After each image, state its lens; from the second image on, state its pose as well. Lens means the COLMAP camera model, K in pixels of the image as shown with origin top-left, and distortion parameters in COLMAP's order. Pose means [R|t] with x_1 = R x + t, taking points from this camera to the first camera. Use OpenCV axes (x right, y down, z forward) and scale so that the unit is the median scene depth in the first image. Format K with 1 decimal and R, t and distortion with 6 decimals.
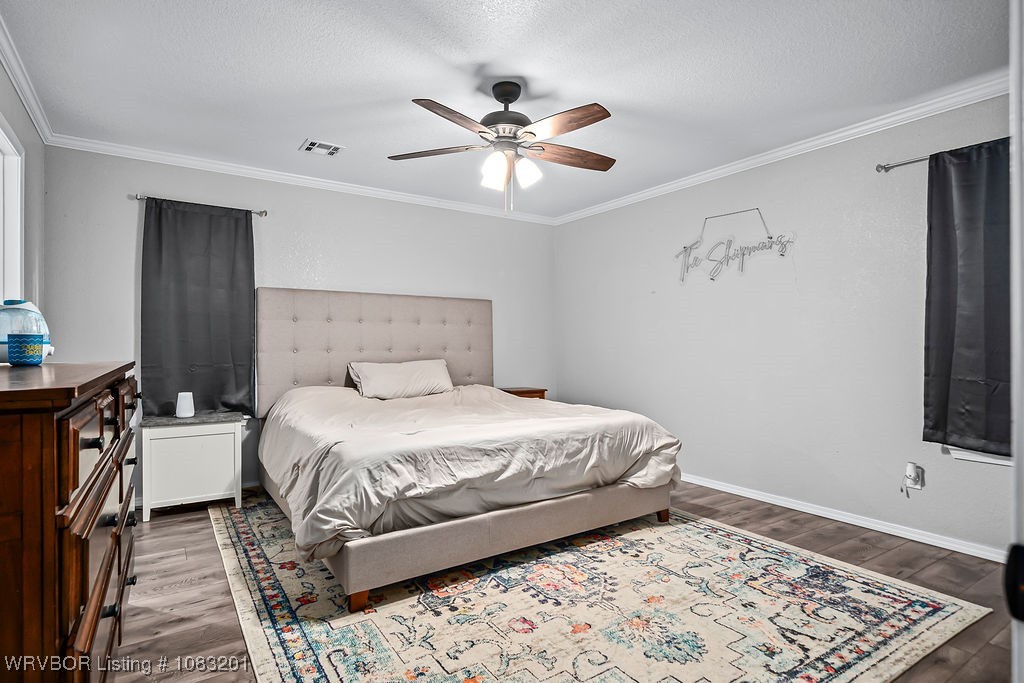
lens RADIAL K [[529.6, 0, 506.1], [0, 529.6, 340.6], [0, 0, 1]] dist [0.002439, 0.000181]
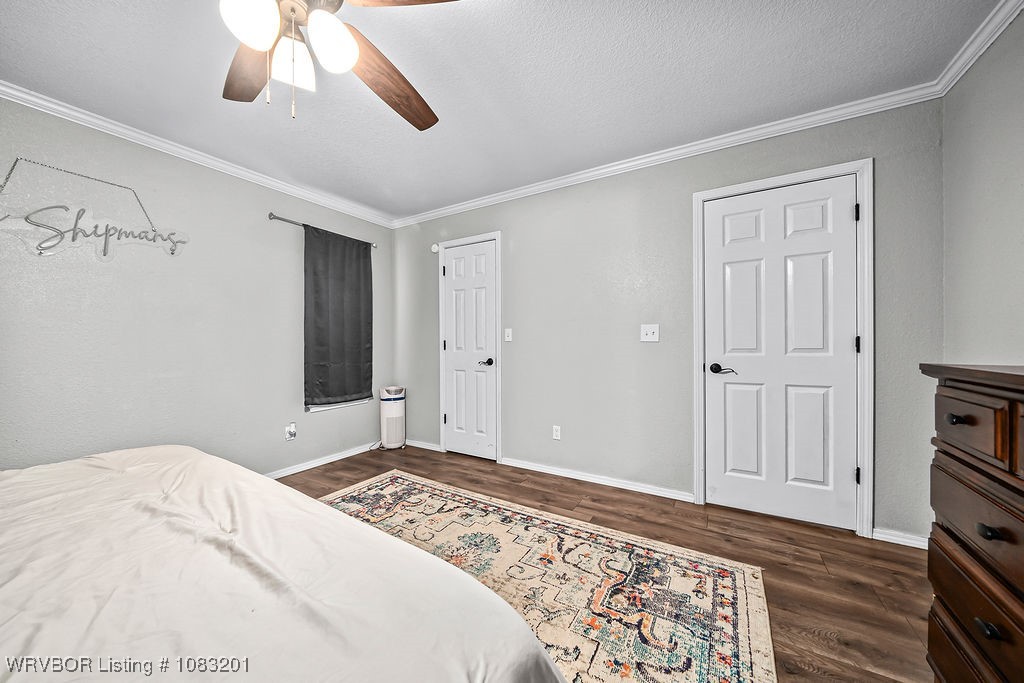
lens RADIAL K [[351.0, 0, 514.2], [0, 351.0, 344.8], [0, 0, 1]] dist [-0.006643, 0.000269]
pose [[-0.435108, -0.003626, 0.900371, -0.480518], [-0.001111, 0.999993, 0.003491, 0.005778], [-0.900378, 0.000519, -0.435109, 1.039015]]
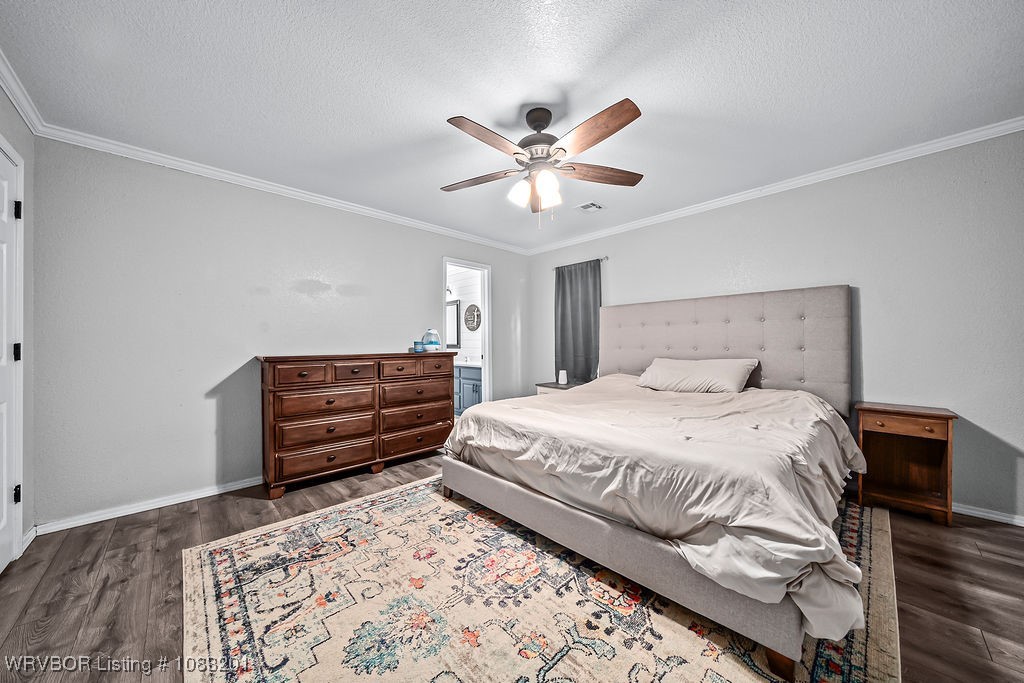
lens RADIAL K [[351.0, 0, 512.1], [0, 351.0, 342.6], [0, 0, 1]] dist [-0.006643, 0.000269]
pose [[0.172321, -0.004106, -0.985032, 0.785498], [0.012222, 0.999923, -0.002030, 0.003908], [0.984965, -0.011690, 0.172358, 0.887856]]
